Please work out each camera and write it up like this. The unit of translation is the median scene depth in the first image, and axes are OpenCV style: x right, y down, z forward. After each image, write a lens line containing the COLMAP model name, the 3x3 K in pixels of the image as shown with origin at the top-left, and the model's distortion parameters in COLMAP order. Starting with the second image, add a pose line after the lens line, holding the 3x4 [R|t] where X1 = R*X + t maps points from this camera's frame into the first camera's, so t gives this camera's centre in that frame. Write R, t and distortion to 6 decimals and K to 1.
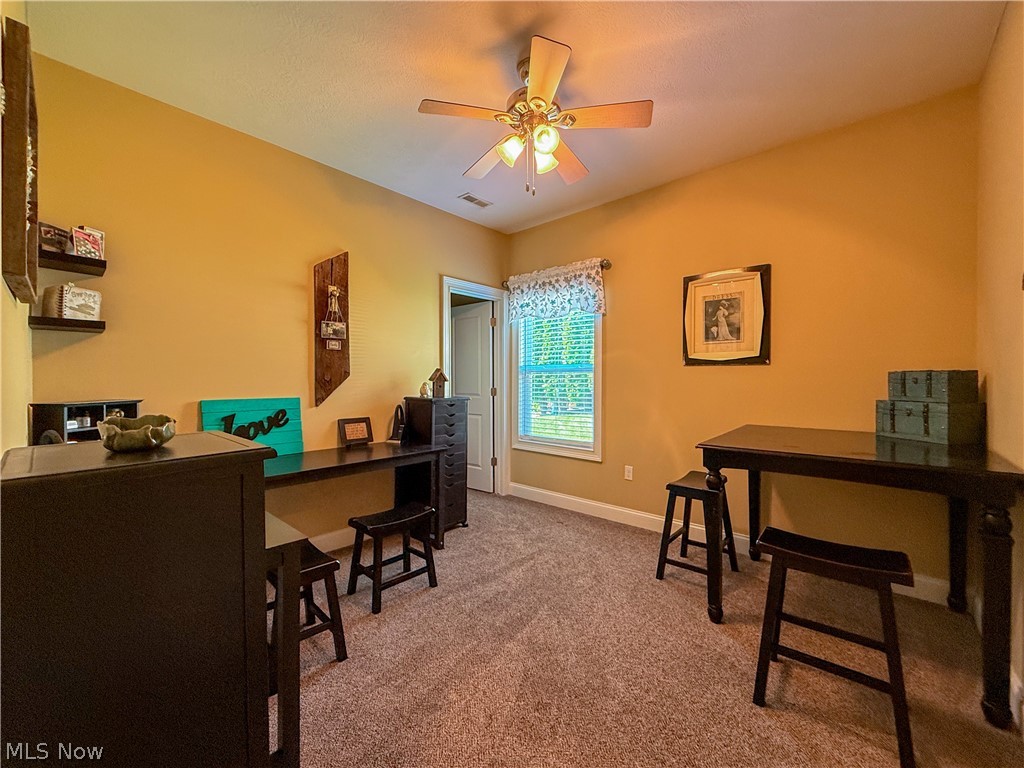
lens RADIAL K [[410.2, 0, 512.0], [0, 410.2, 384.0], [0, 0, 1]] dist [-0.000229, -0.000015]
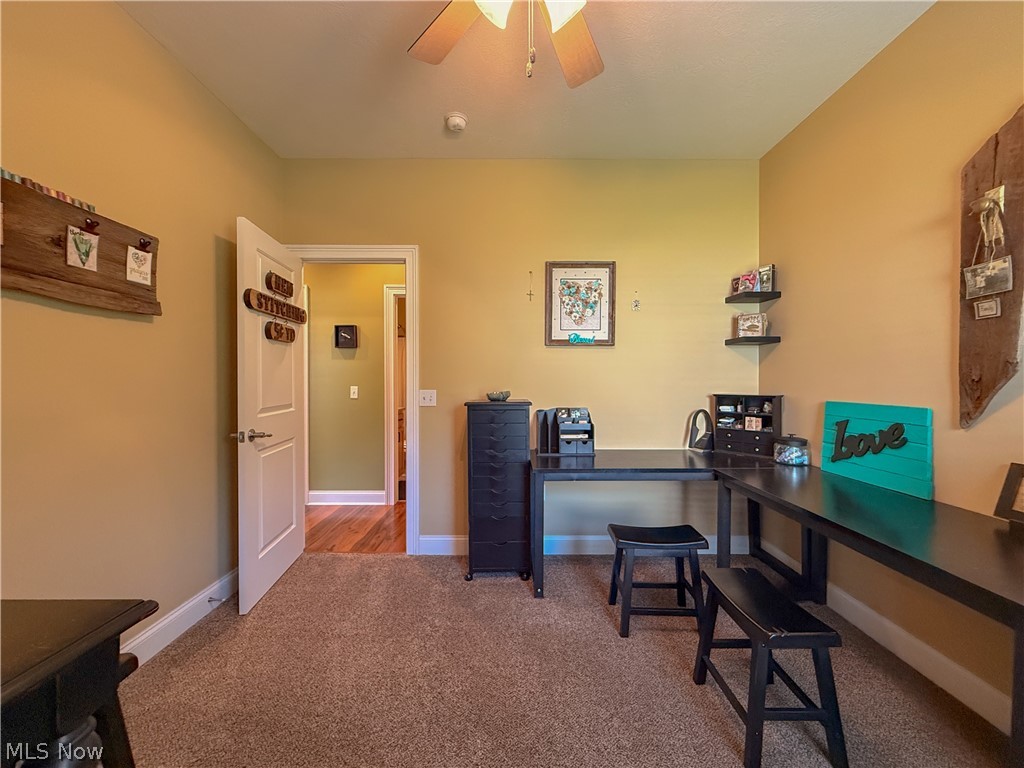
lens RADIAL K [[410.2, 0, 512.0], [0, 410.2, 384.0], [0, 0, 1]] dist [-0.000229, -0.000015]
pose [[-0.747519, 0.007053, -0.664203, 0.362564], [-0.007306, 0.999796, 0.018839, -0.010279], [0.664201, 0.018936, -0.747314, 1.099110]]
